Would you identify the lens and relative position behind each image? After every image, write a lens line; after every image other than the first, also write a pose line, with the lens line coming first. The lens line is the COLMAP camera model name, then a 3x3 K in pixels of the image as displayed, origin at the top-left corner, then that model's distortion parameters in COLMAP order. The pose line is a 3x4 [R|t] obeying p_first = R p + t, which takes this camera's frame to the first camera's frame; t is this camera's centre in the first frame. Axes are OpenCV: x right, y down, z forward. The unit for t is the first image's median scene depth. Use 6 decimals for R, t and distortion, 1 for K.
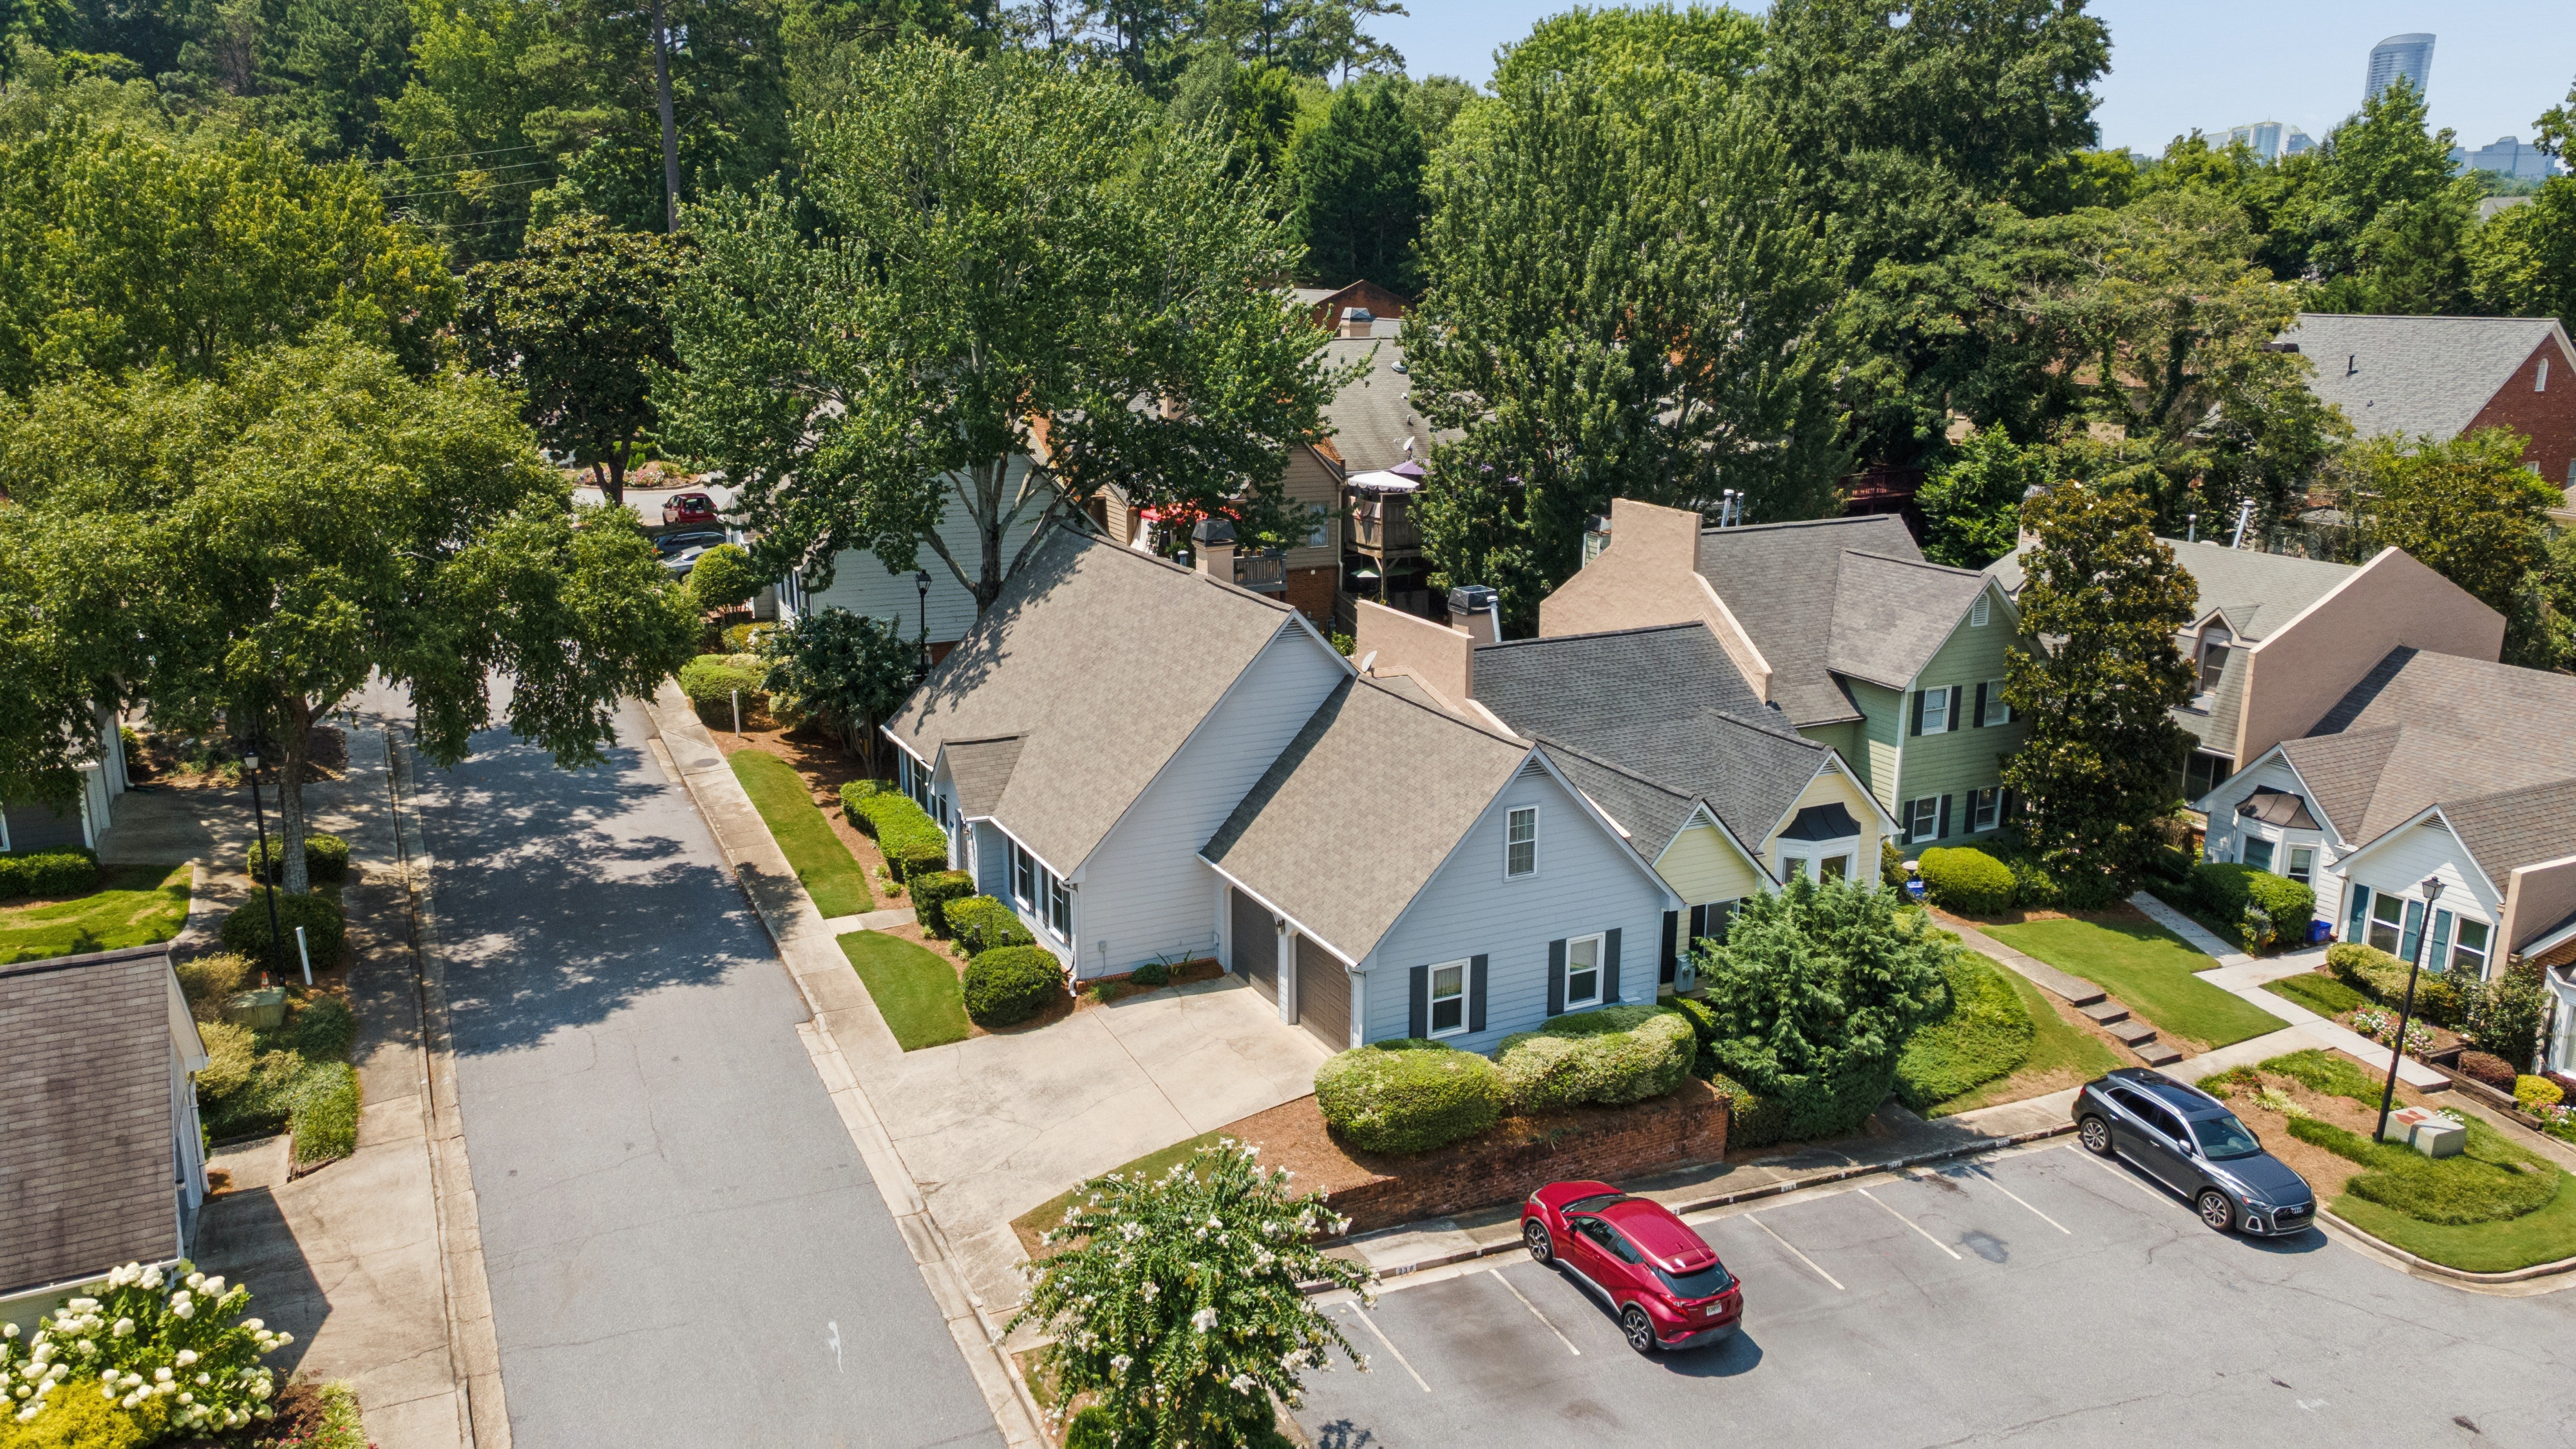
lens RADIAL K [[1820.8, 0, 1287.7], [0, 1820.8, 779.9], [0, 0, 1]] dist [0.003339, 0.045817]
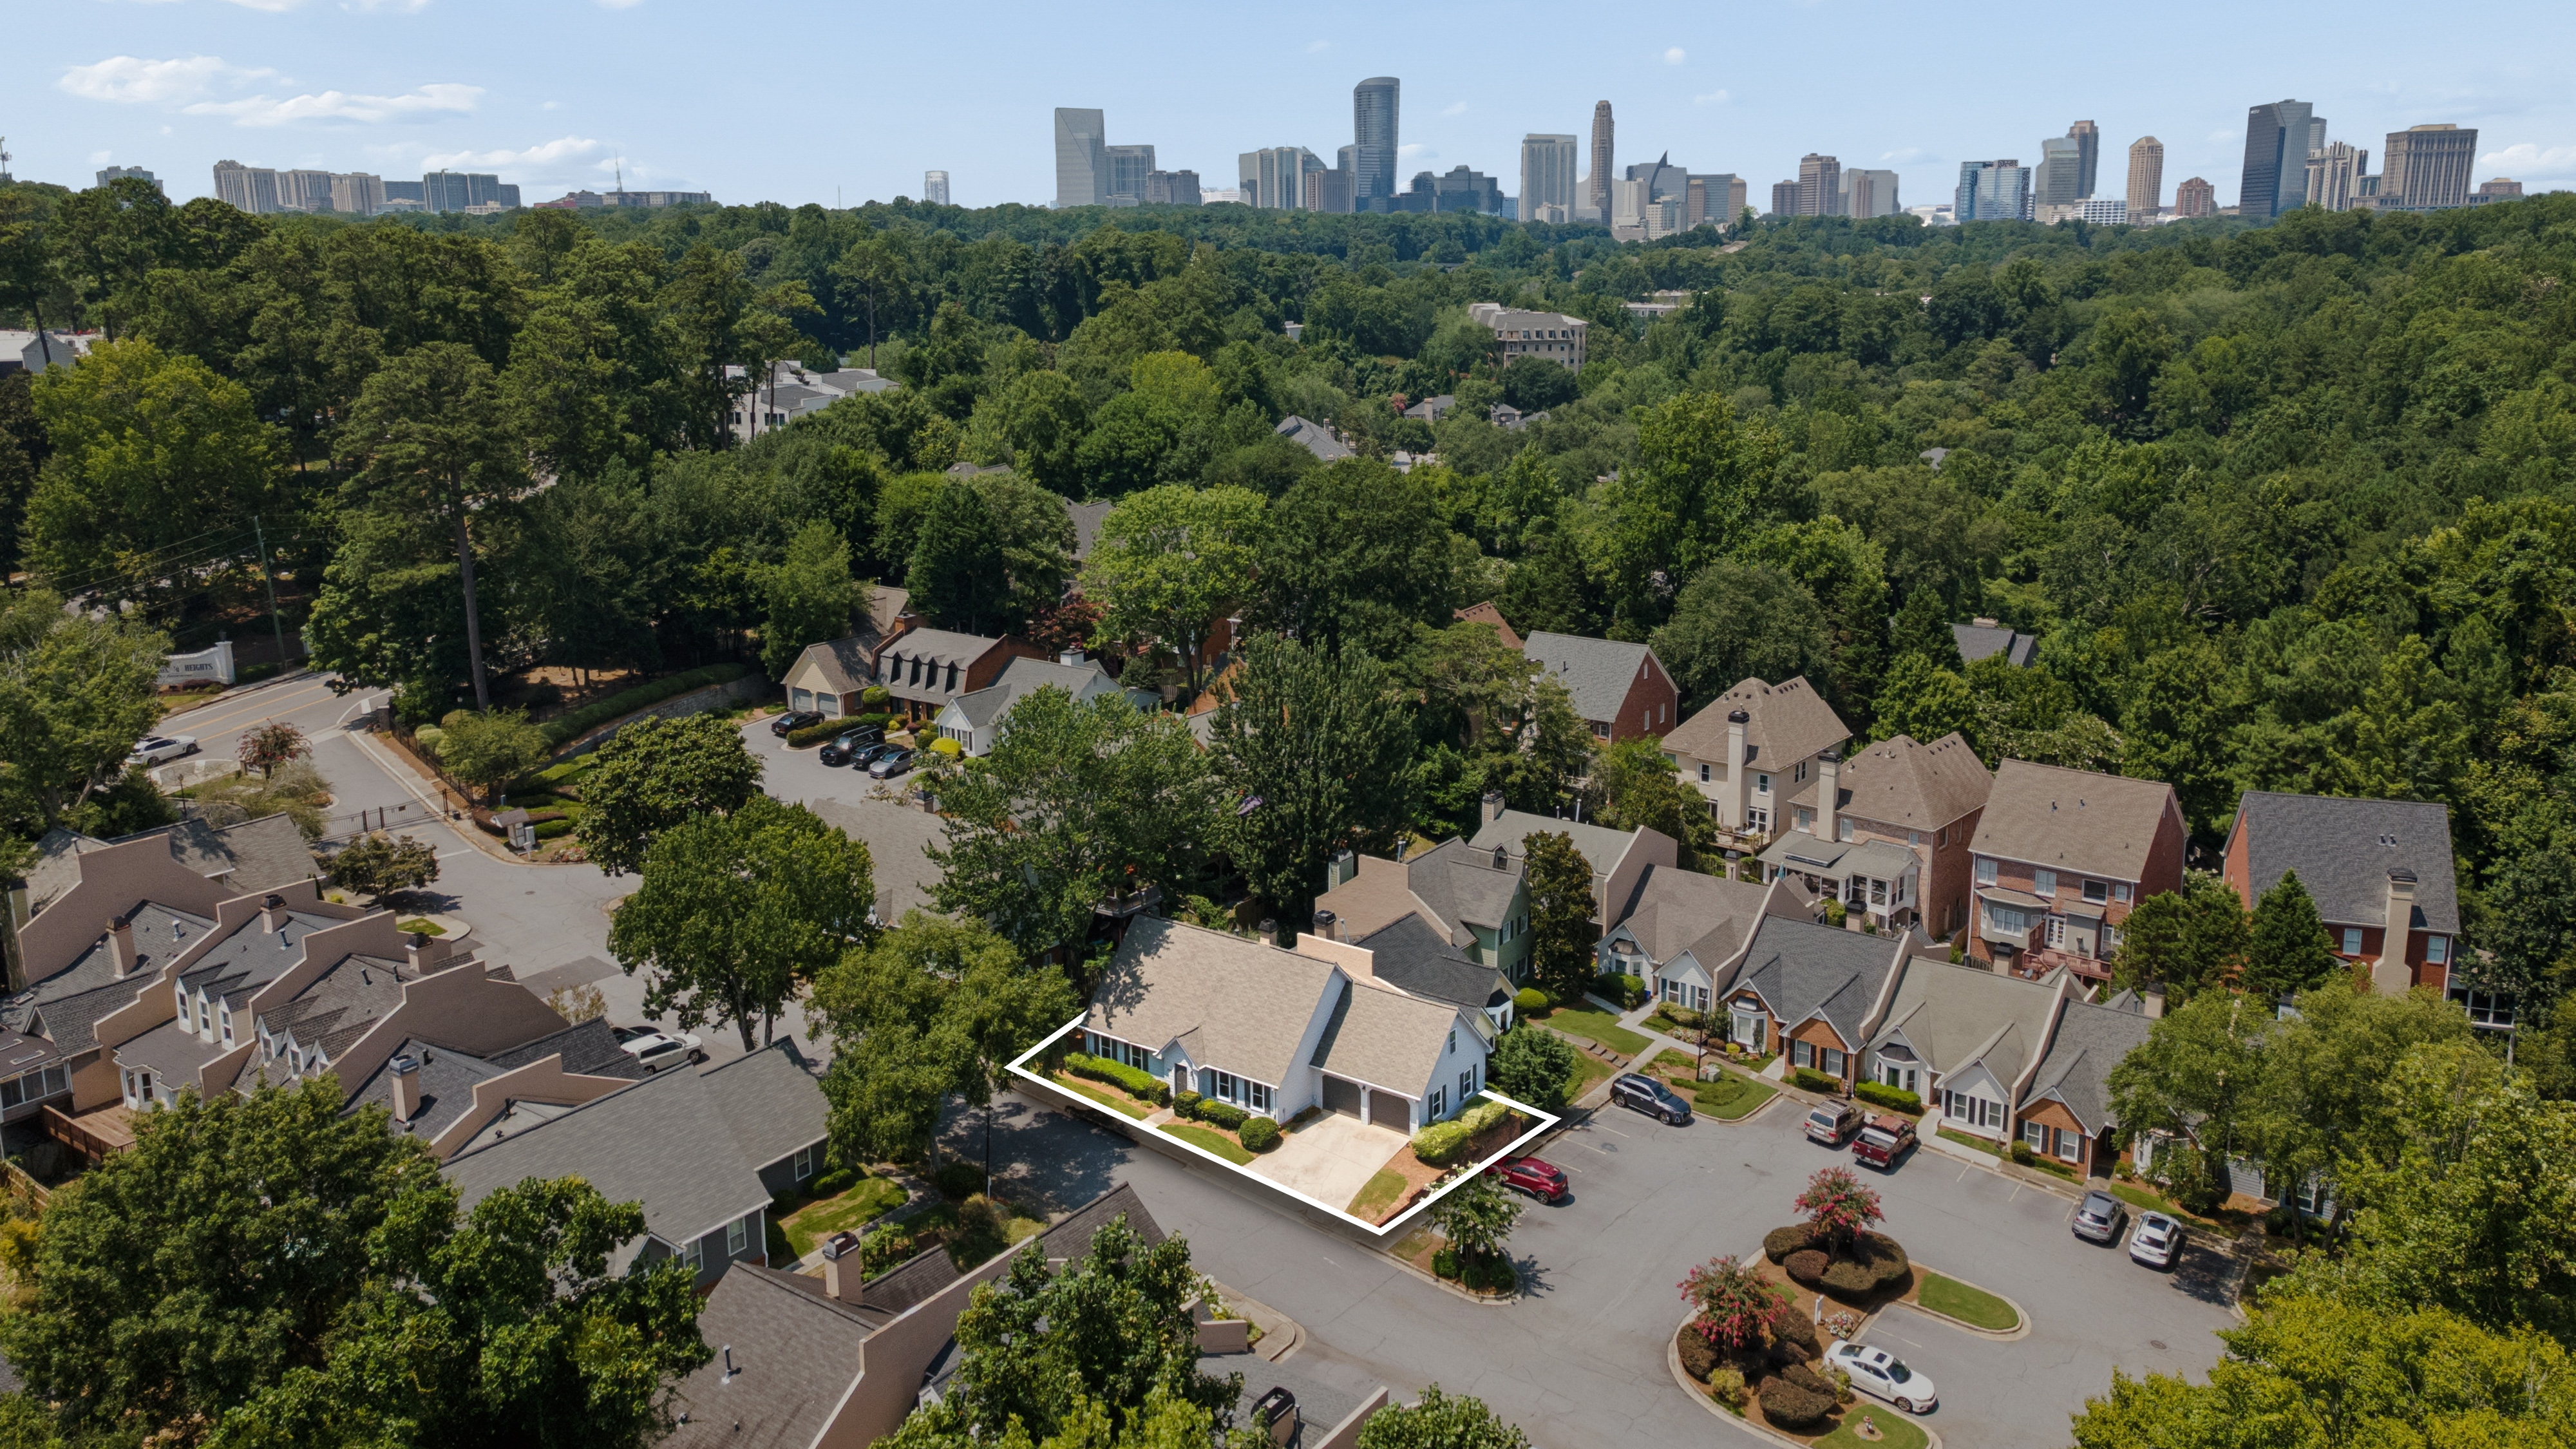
lens RADIAL K [[1941.7, 0, 1288.0], [0, 1941.7, 724.5], [0, 0, 1]] dist [0.043891, -0.004338]
pose [[0.883054, -0.127691, 0.451565, -1.112673], [0.133566, 0.990858, 0.018995, -0.435082], [-0.449862, 0.043540, 0.892036, -1.267427]]
